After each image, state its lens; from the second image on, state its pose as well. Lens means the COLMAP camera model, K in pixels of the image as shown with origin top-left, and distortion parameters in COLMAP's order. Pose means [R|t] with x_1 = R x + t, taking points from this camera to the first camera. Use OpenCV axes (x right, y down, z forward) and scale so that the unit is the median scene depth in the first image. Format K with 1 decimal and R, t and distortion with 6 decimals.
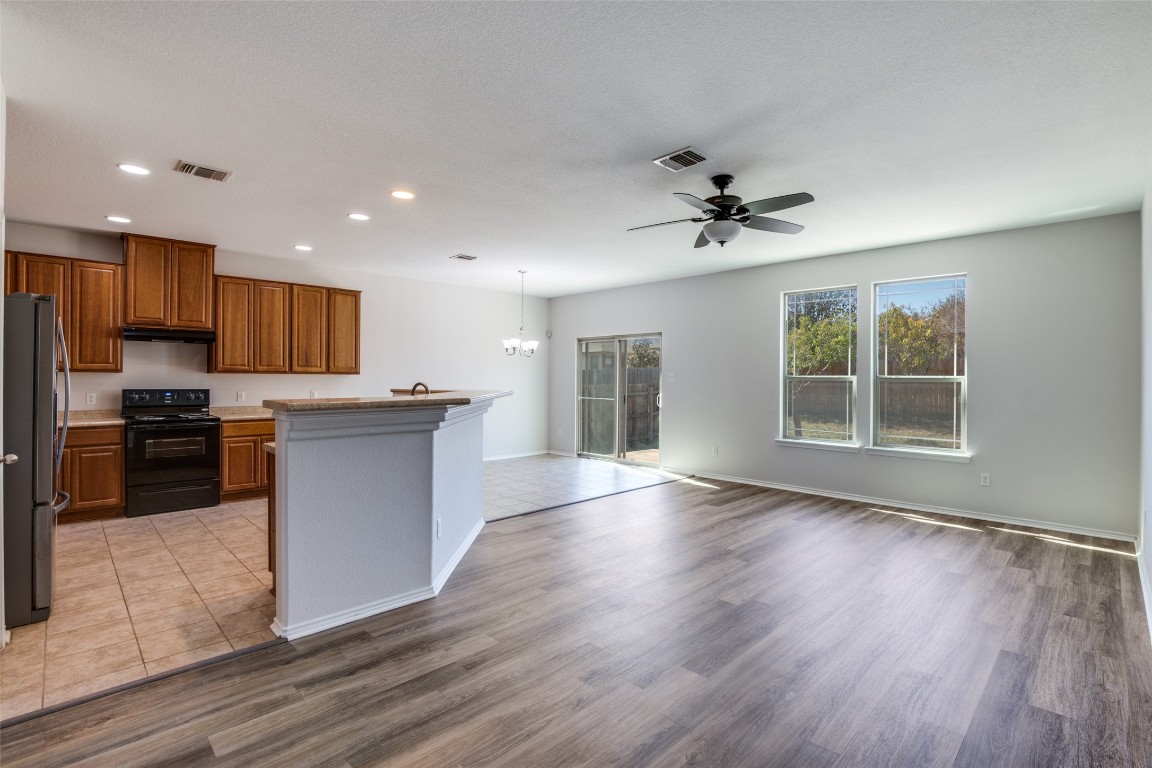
lens RADIAL K [[539.6, 0, 592.0], [0, 539.6, 378.7], [0, 0, 1]] dist [-0.025894, 0.002739]
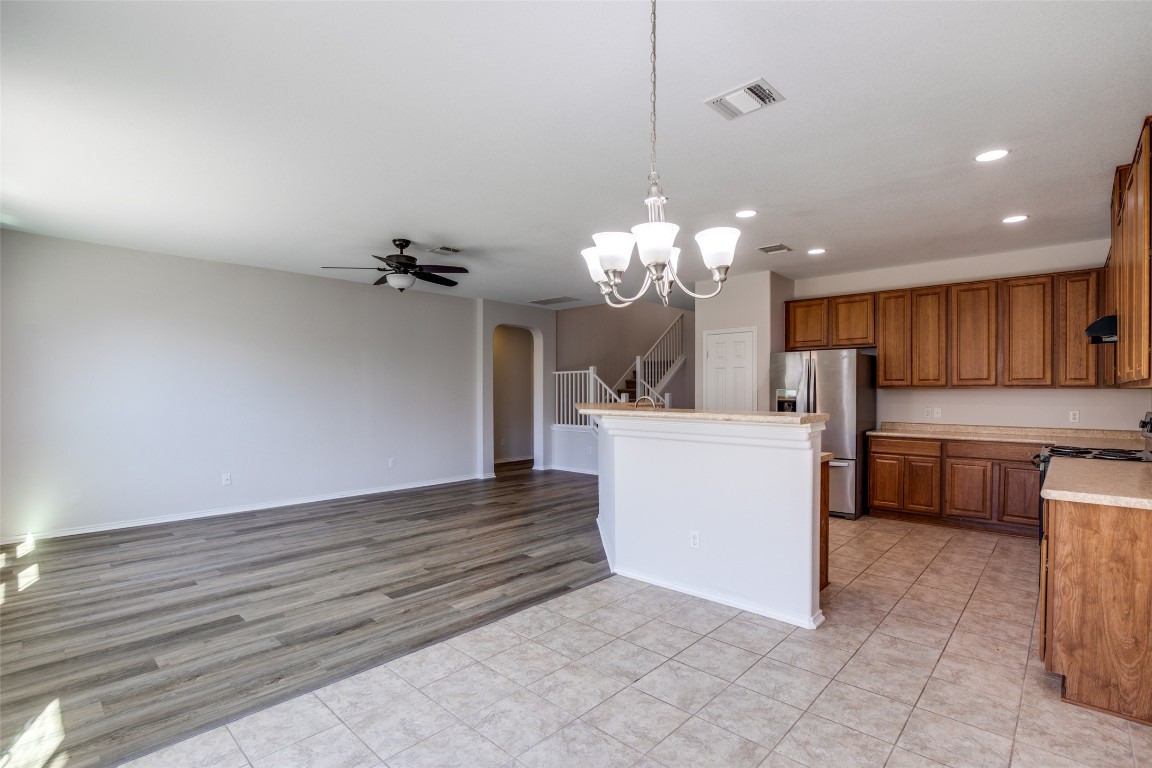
lens RADIAL K [[539.6, 0, 599.6], [0, 539.6, 397.1], [0, 0, 1]] dist [-0.025894, 0.002739]
pose [[-0.998977, -0.011662, -0.043691, -0.126501], [-0.012144, 0.999868, 0.010787, -0.001378], [0.043559, 0.011307, -0.998987, 1.648064]]
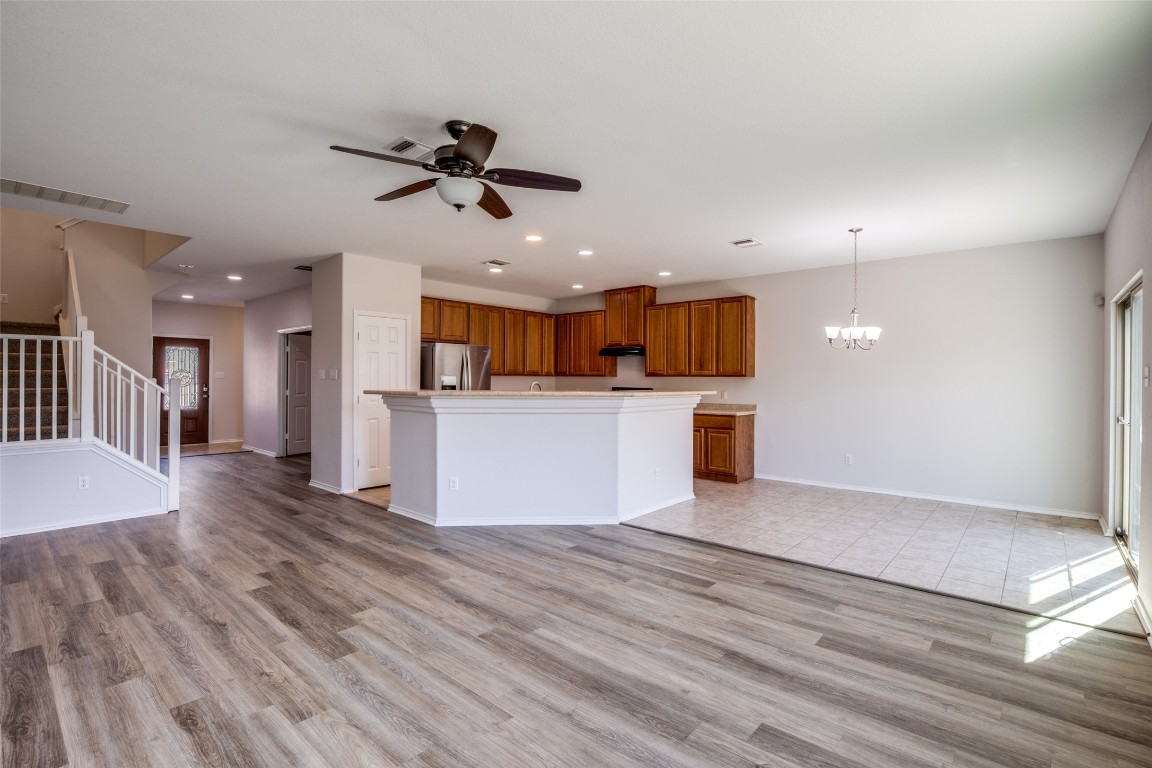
lens RADIAL K [[539.6, 0, 572.7], [0, 539.6, 378.9], [0, 0, 1]] dist [-0.025894, 0.002739]
pose [[0.047600, -0.008887, -0.998827, 0.728962], [-0.006551, 0.999936, -0.009209, 0.009885], [0.998845, 0.006981, 0.047539, 0.797705]]
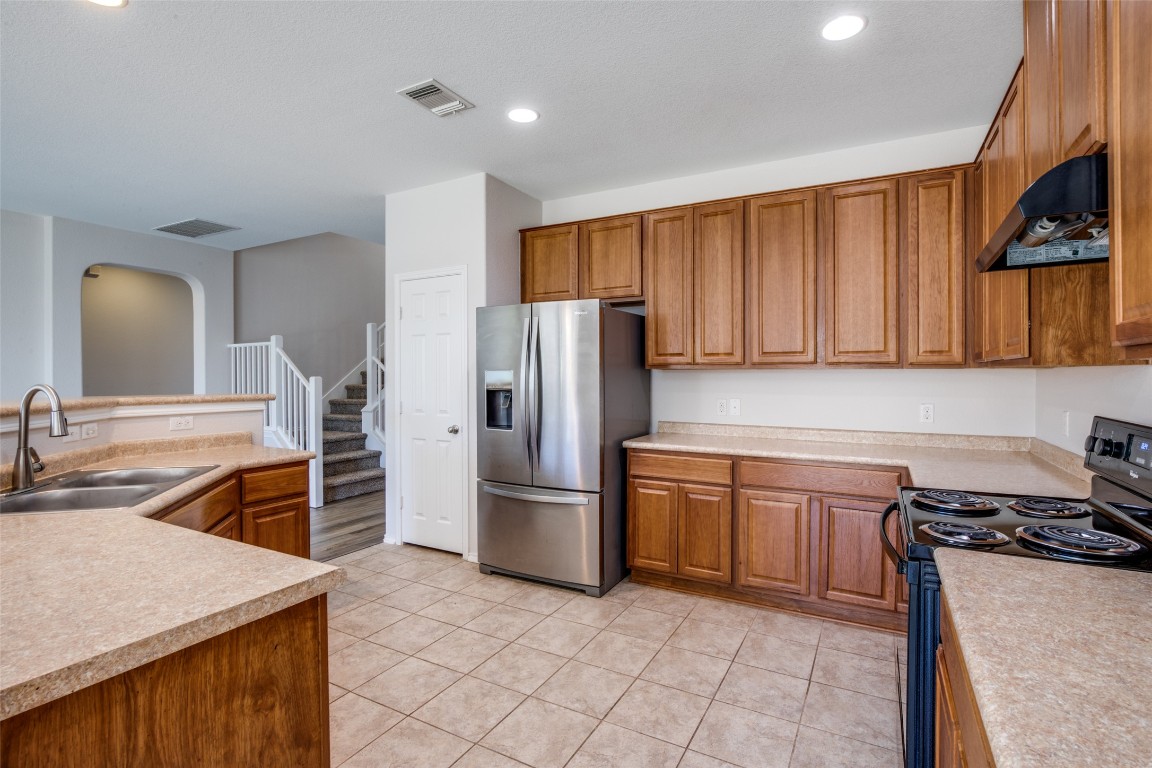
lens RADIAL K [[539.6, 0, 608.0], [0, 539.6, 377.8], [0, 0, 1]] dist [-0.025894, 0.002739]
pose [[-0.953744, -0.008913, -0.300489, -0.494065], [-0.010760, 0.999932, 0.004493, -0.005021], [0.300428, 0.007518, -0.953775, 1.207381]]
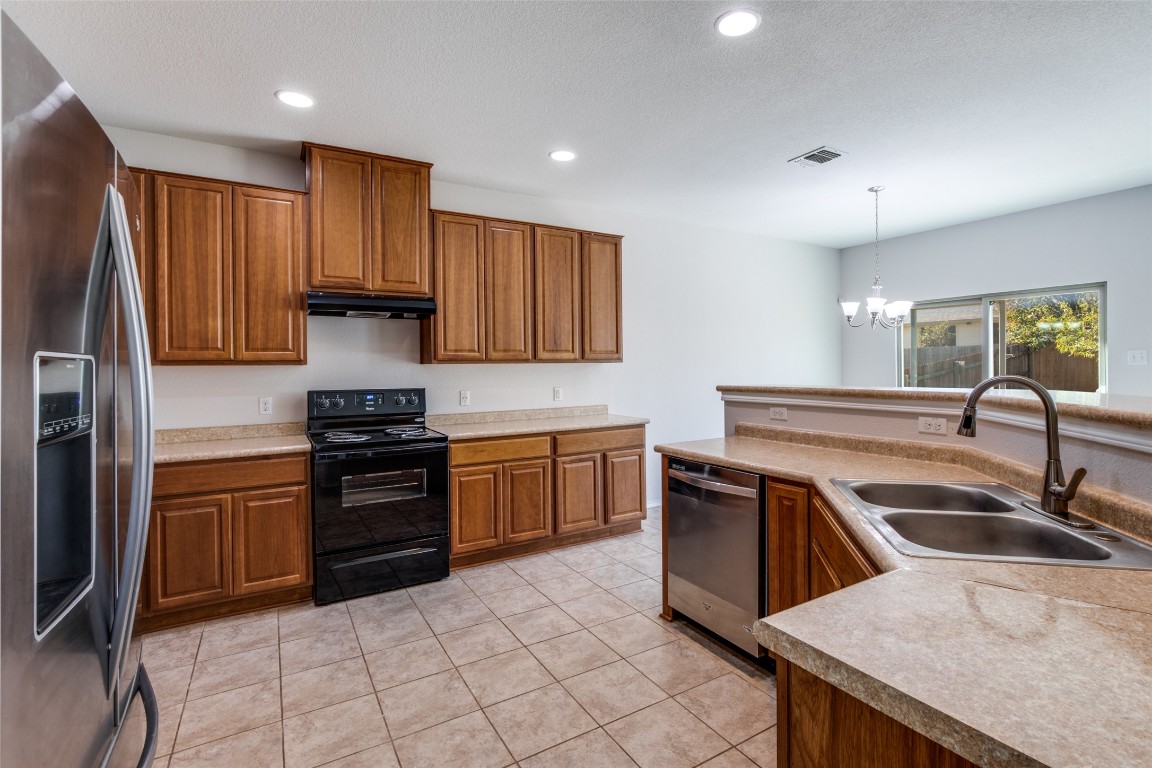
lens RADIAL K [[539.6, 0, 611.6], [0, 539.6, 368.1], [0, 0, 1]] dist [-0.025894, 0.002739]
pose [[0.975266, -0.016494, -0.220420, -0.383141], [0.016610, 0.999861, -0.001325, -0.000467], [0.220411, -0.002369, 0.975404, 0.447217]]
